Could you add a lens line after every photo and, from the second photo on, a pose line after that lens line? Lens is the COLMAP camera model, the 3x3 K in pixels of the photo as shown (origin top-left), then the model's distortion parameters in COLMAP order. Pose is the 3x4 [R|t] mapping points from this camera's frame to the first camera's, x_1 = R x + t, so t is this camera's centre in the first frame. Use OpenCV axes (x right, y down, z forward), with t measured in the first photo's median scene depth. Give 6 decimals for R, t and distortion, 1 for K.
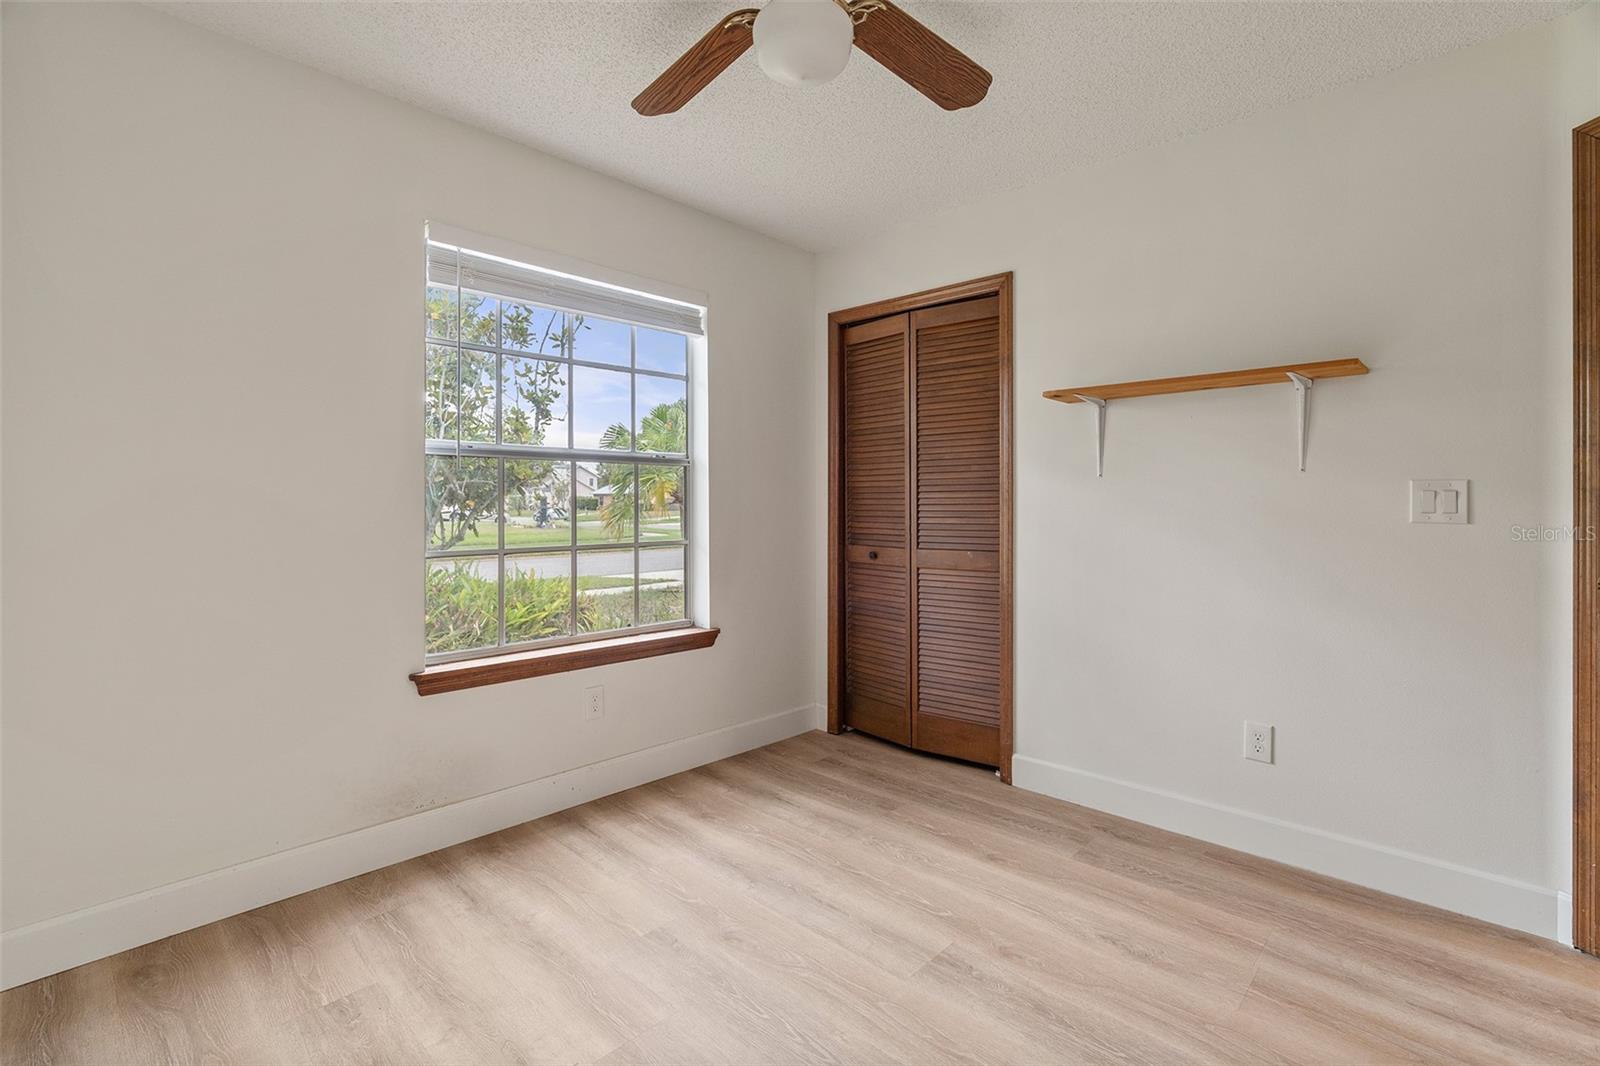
lens RADIAL K [[737.7, 0, 796.4], [0, 737.7, 516.7], [0, 0, 1]] dist [-0.004668, 0.000308]
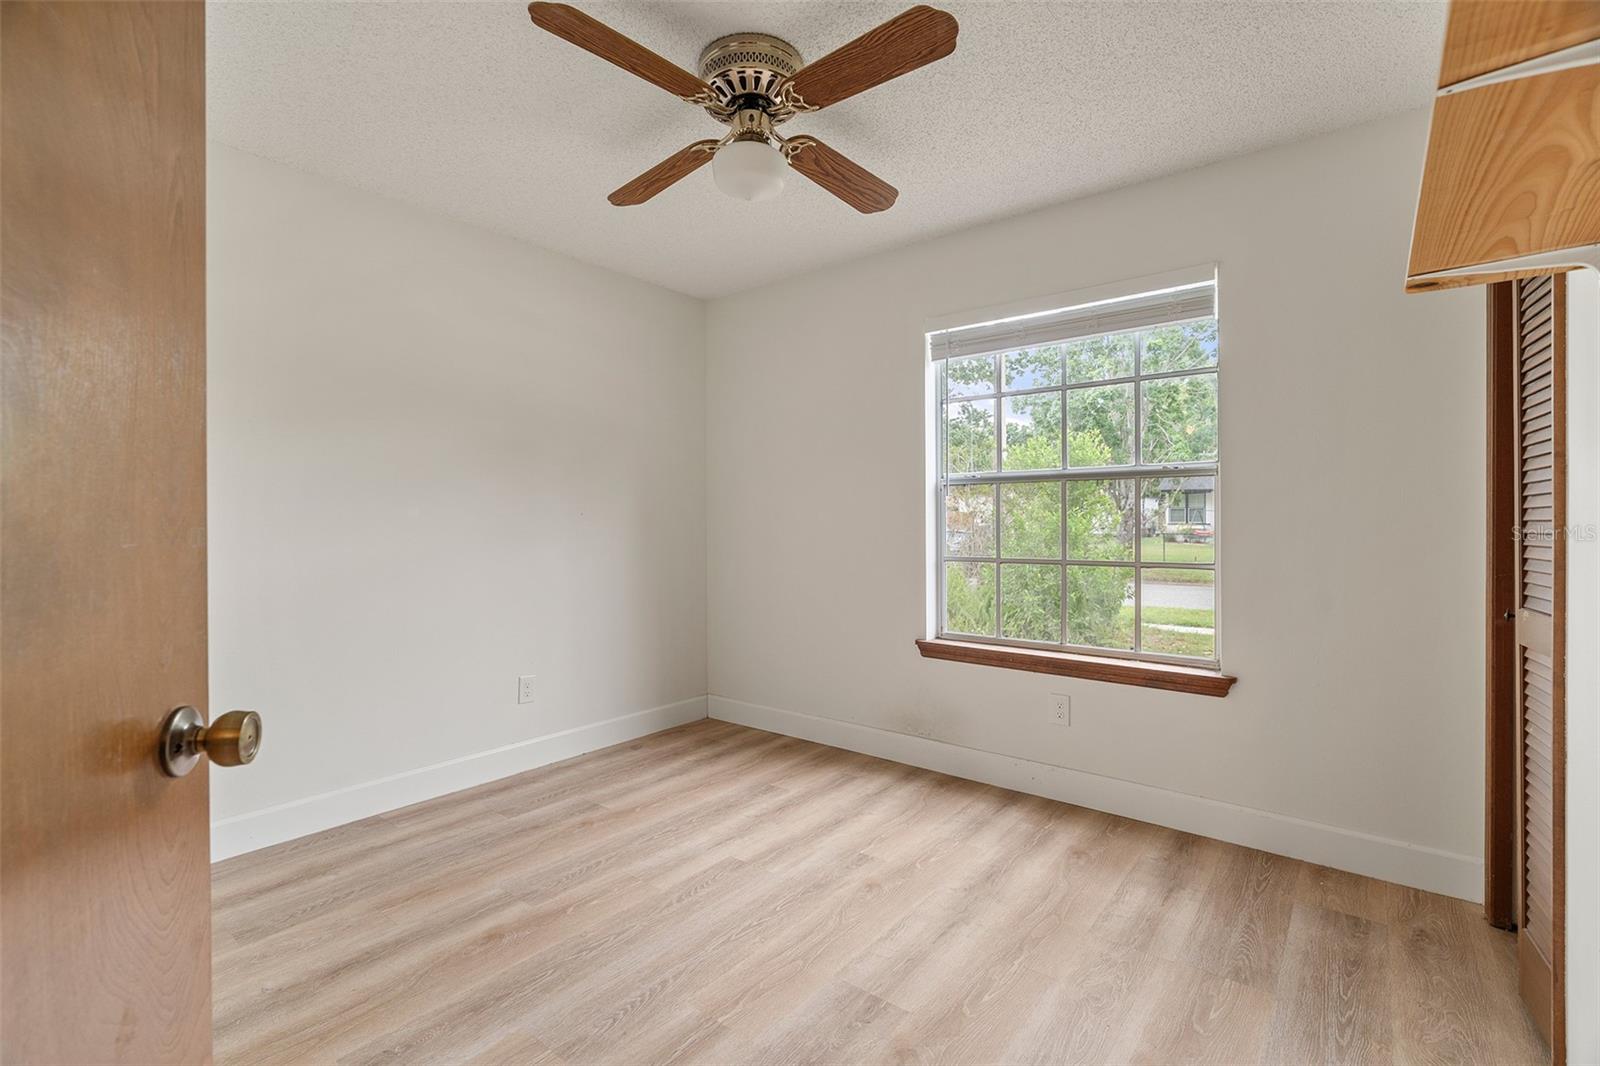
lens RADIAL K [[737.7, 0, 801.7], [0, 737.7, 528.9], [0, 0, 1]] dist [-0.004668, 0.000308]
pose [[0.074180, 0.006025, -0.997227, 0.890834], [-0.014717, 0.999879, 0.004946, -0.007228], [0.997136, 0.014309, 0.074260, 0.652236]]
